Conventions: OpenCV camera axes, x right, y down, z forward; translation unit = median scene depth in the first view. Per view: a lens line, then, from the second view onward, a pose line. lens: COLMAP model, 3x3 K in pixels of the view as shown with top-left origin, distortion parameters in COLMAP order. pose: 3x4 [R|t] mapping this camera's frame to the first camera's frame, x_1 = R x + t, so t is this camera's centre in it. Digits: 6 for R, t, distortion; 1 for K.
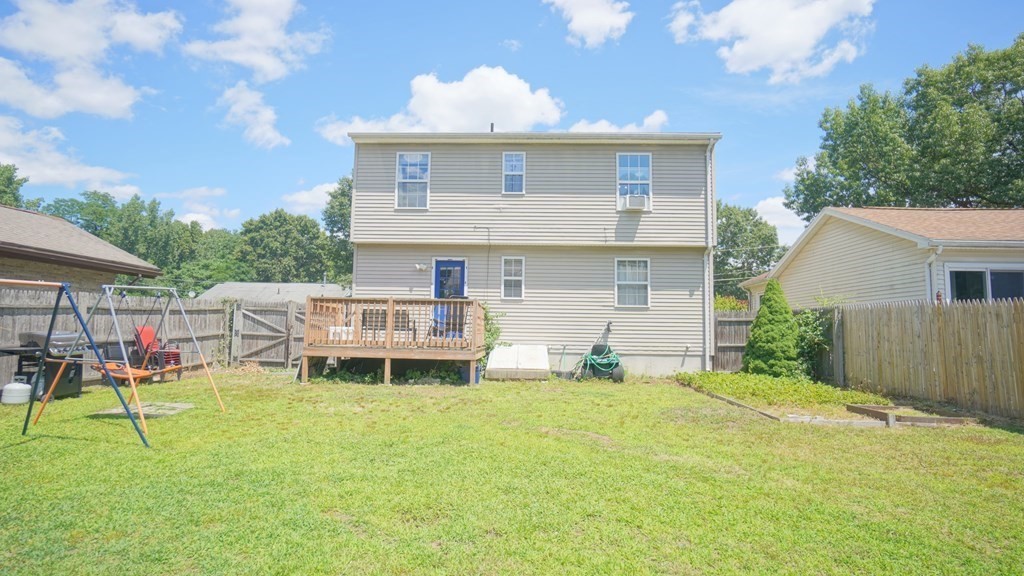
lens RADIAL K [[519.3, 0, 514.8], [0, 519.3, 286.4], [0, 0, 1]] dist [-0.034426, 0.009824]
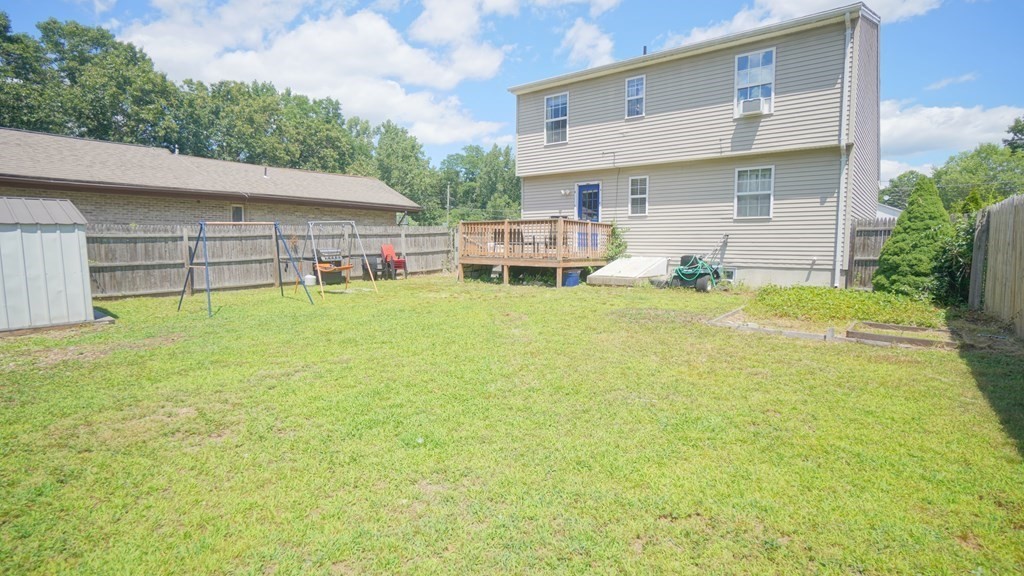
lens RADIAL K [[519.3, 0, 515.1], [0, 519.3, 290.4], [0, 0, 1]] dist [-0.034426, 0.009824]
pose [[0.792288, 0.040198, -0.608822, 0.467131], [0.057724, 0.988414, 0.140379, 0.011697], [0.607411, -0.146364, 0.780788, -0.041368]]
